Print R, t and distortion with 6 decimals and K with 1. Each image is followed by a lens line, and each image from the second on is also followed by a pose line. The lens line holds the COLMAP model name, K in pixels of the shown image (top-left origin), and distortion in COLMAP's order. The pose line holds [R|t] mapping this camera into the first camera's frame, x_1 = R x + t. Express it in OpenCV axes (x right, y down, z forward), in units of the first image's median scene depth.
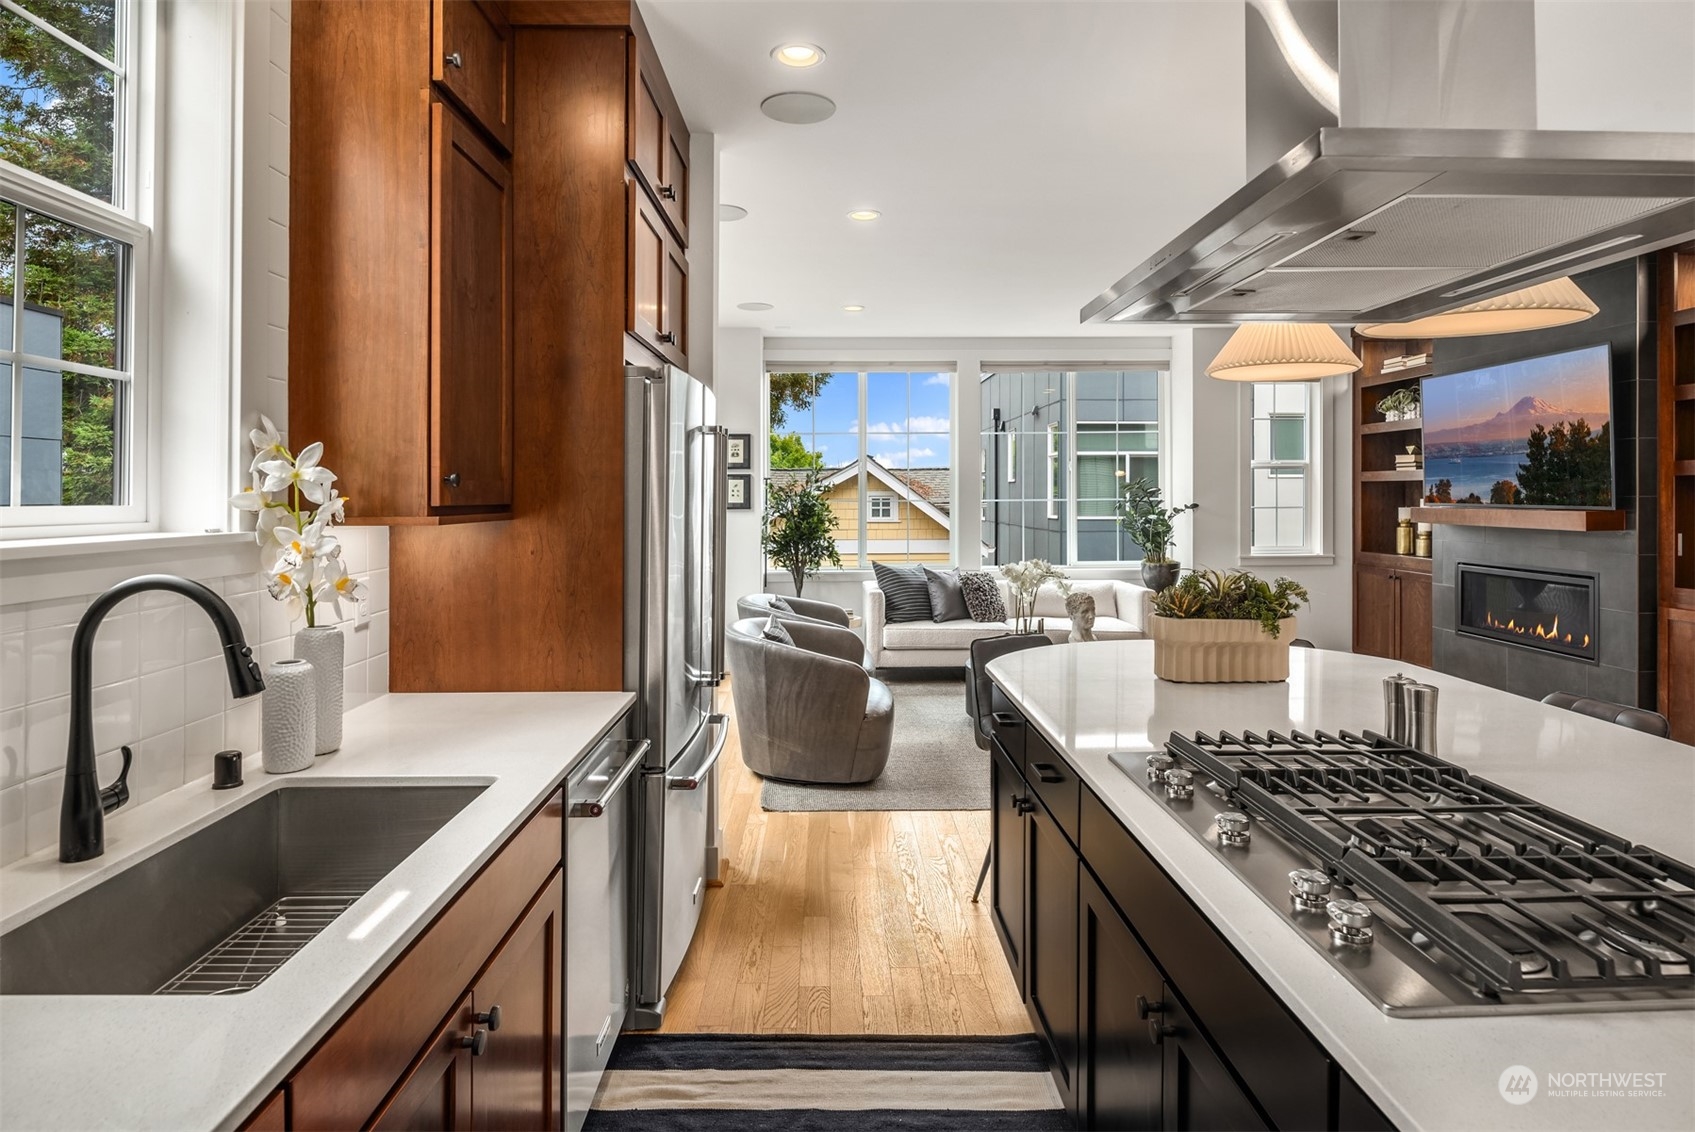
lens RADIAL K [[925.7, 0, 855.2], [0, 925.7, 496.1], [0, 0, 1]] dist [-0.002365, -0.005763]
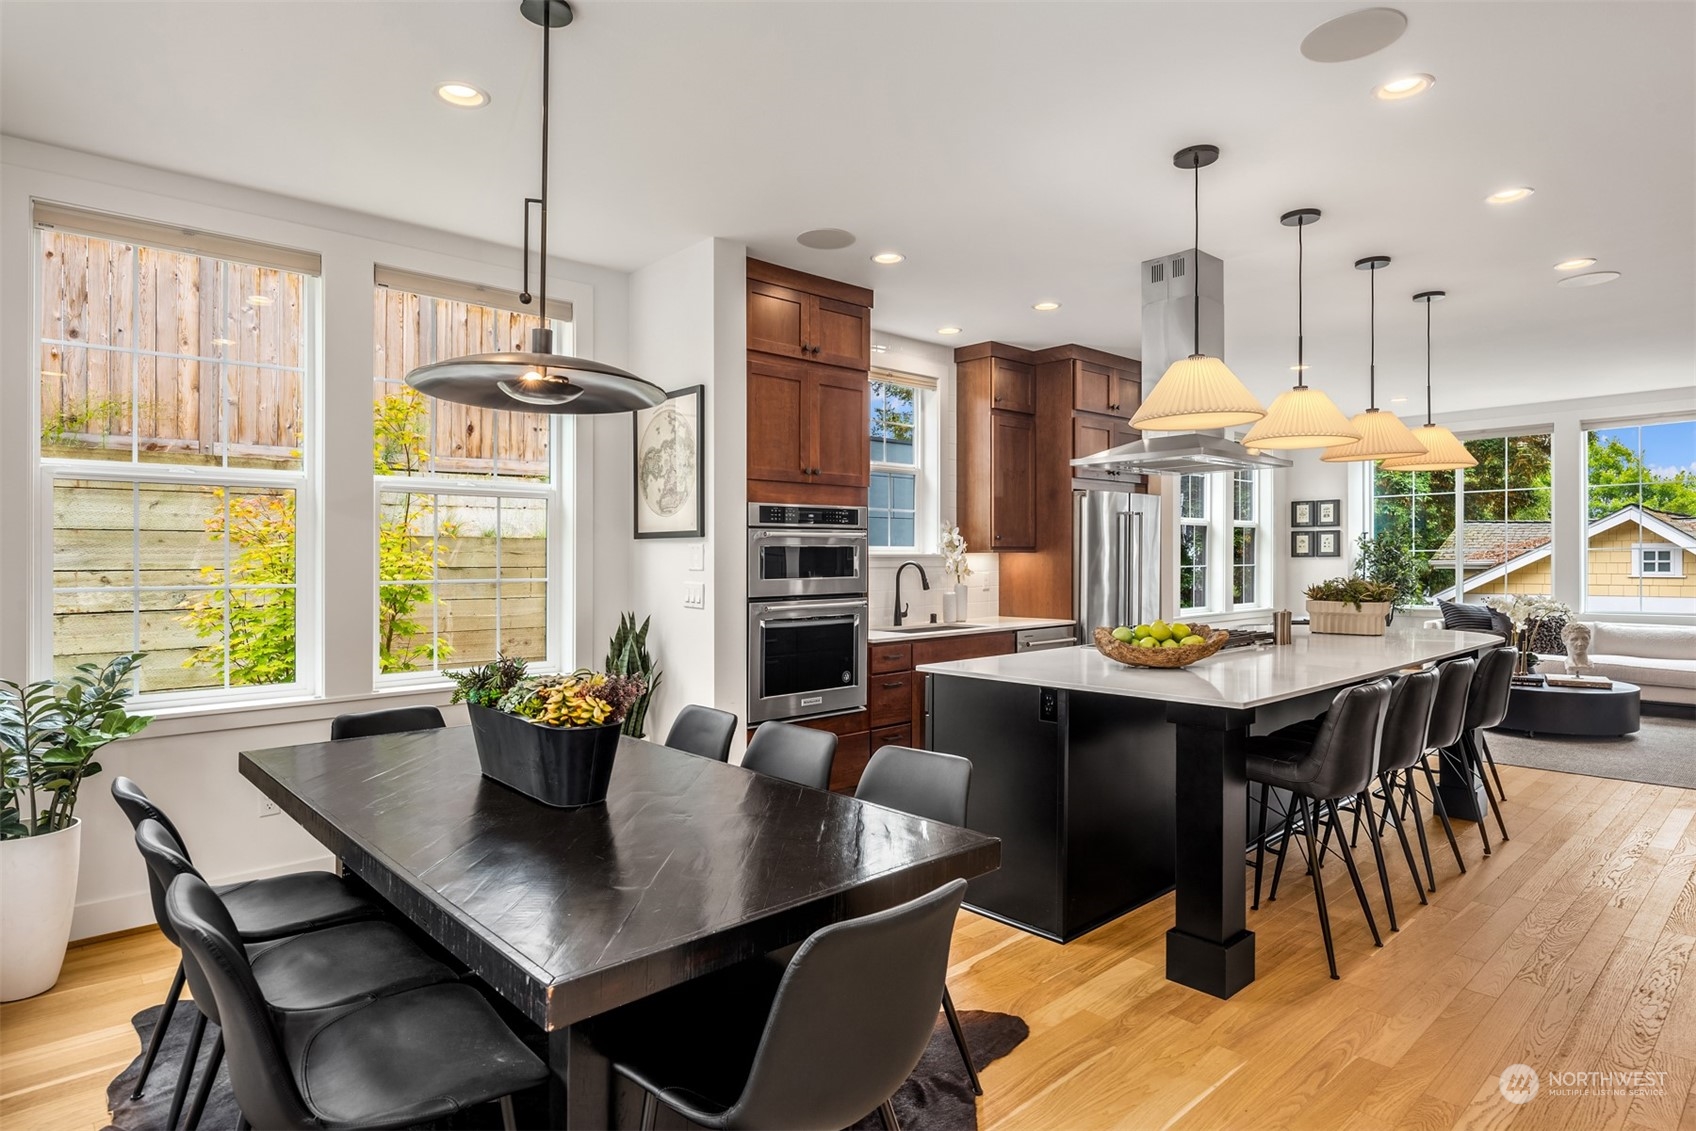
lens RADIAL K [[926.2, 0, 824.9], [0, 926.2, 575.9], [0, 0, 1]] dist [-0.002365, -0.005763]
pose [[0.633483, 0.012592, -0.773654, 0.454509], [0.003800, 0.999805, 0.019385, 0.013357], [0.773747, -0.015220, 0.633312, -0.398768]]
